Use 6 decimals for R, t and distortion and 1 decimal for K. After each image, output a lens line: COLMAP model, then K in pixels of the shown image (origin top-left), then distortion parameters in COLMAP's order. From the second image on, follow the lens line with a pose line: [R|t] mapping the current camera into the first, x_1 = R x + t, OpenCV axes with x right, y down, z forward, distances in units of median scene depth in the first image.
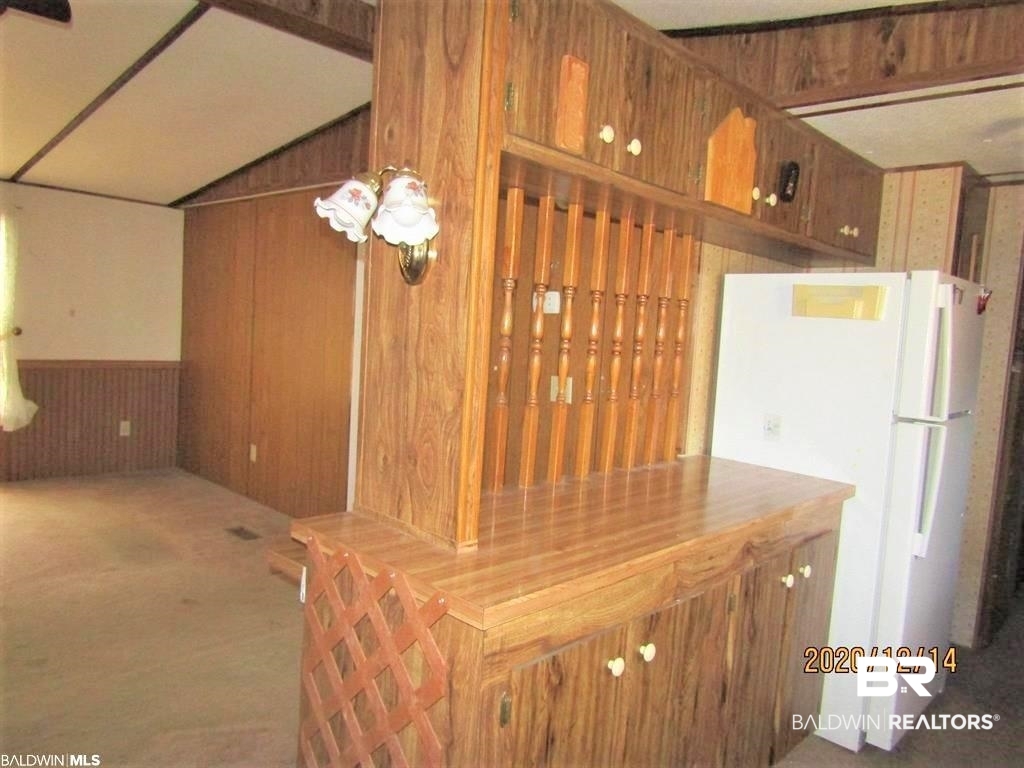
lens RADIAL K [[735.9, 0, 511.0], [0, 735.9, 385.3], [0, 0, 1]] dist [-0.014835, 0.010753]
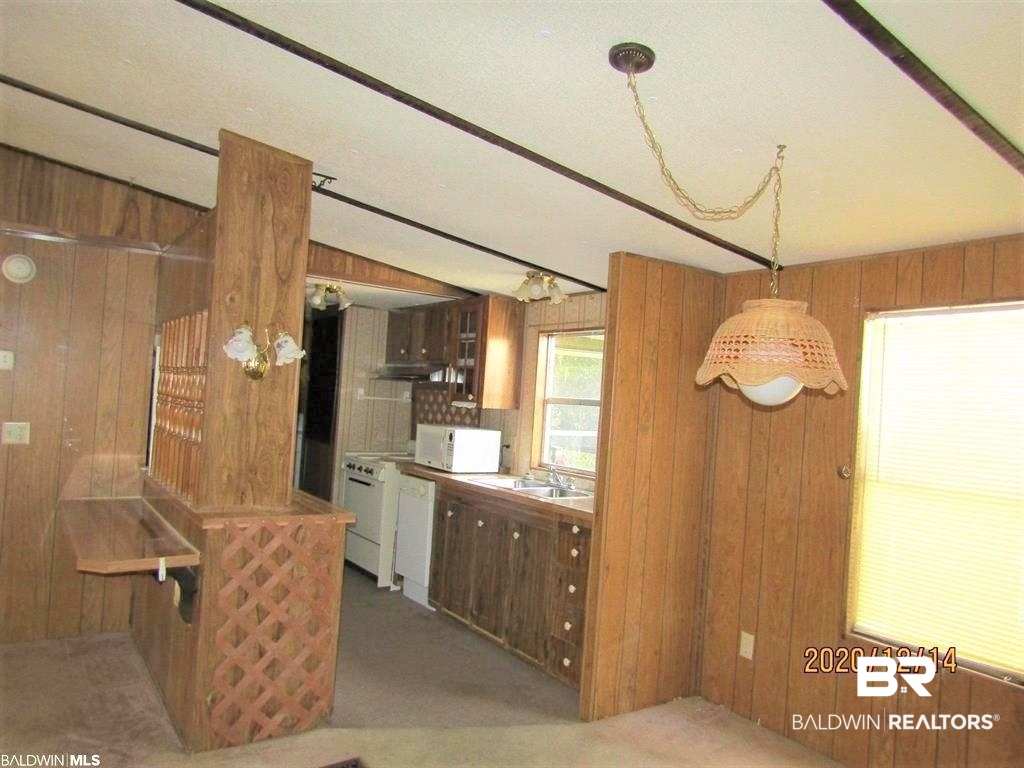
lens RADIAL K [[735.9, 0, 515.1], [0, 735.9, 391.8], [0, 0, 1]] dist [-0.014835, 0.010753]
pose [[0.175411, -0.048153, 0.983317, -1.943492], [0.028978, 0.998623, 0.043734, -0.177106], [-0.984069, 0.020823, 0.176565, -0.025236]]
